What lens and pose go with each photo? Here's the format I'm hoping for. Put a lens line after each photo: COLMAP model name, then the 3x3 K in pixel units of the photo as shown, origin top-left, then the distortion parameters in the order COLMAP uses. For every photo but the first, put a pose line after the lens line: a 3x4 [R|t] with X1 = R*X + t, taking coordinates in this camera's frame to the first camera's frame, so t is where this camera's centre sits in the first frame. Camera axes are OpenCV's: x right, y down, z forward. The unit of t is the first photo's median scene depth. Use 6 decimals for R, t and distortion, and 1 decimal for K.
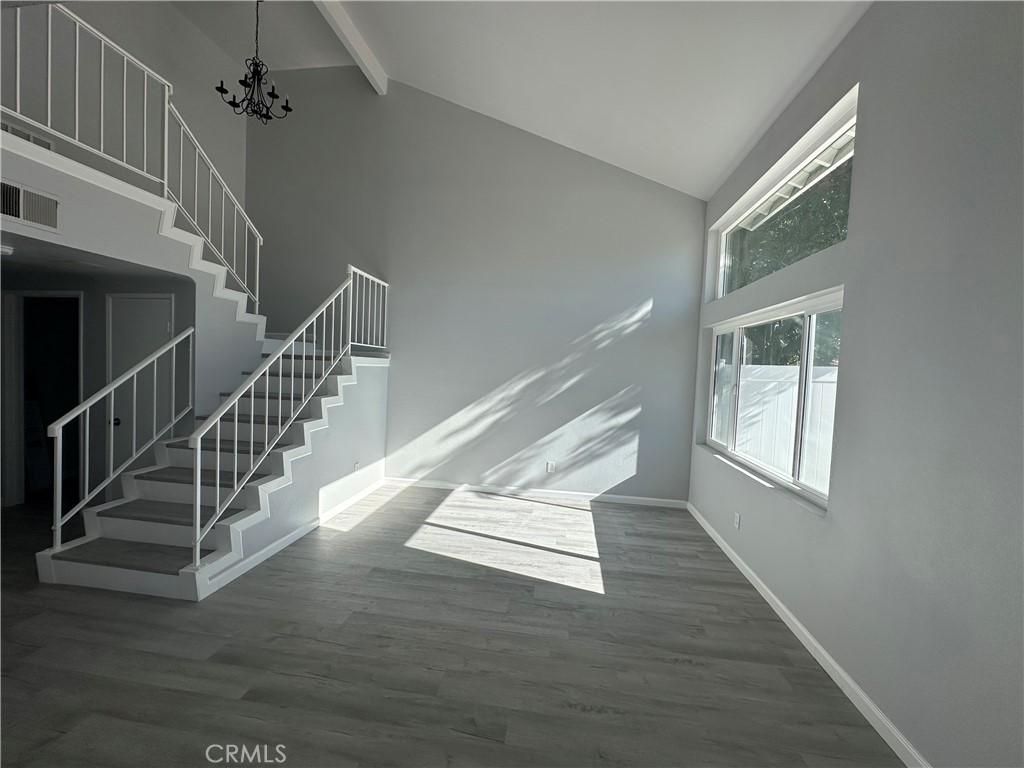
lens RADIAL K [[409.8, 0, 514.0], [0, 409.8, 383.5], [0, 0, 1]] dist [-0.003024, 0.001319]
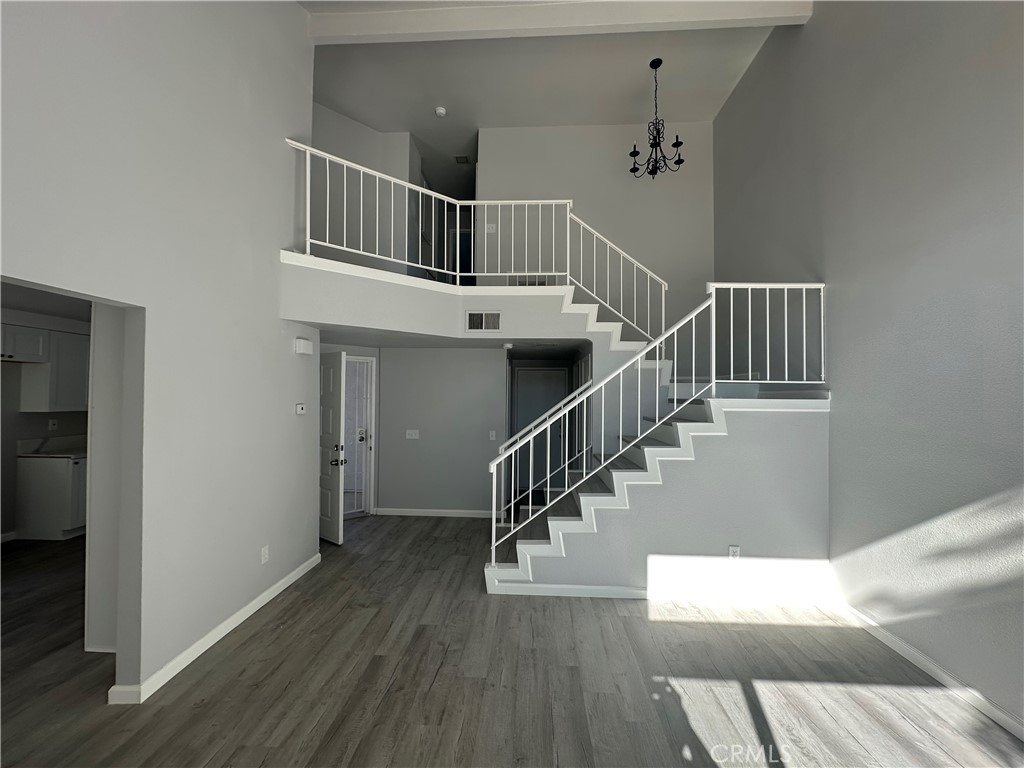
lens RADIAL K [[409.8, 0, 513.1], [0, 409.8, 384.7], [0, 0, 1]] dist [-0.003024, 0.001319]
pose [[0.080383, -0.066606, -0.994536, 0.389832], [-0.045806, 0.996464, -0.070437, -0.023603], [0.995711, 0.051217, 0.077048, 0.657082]]
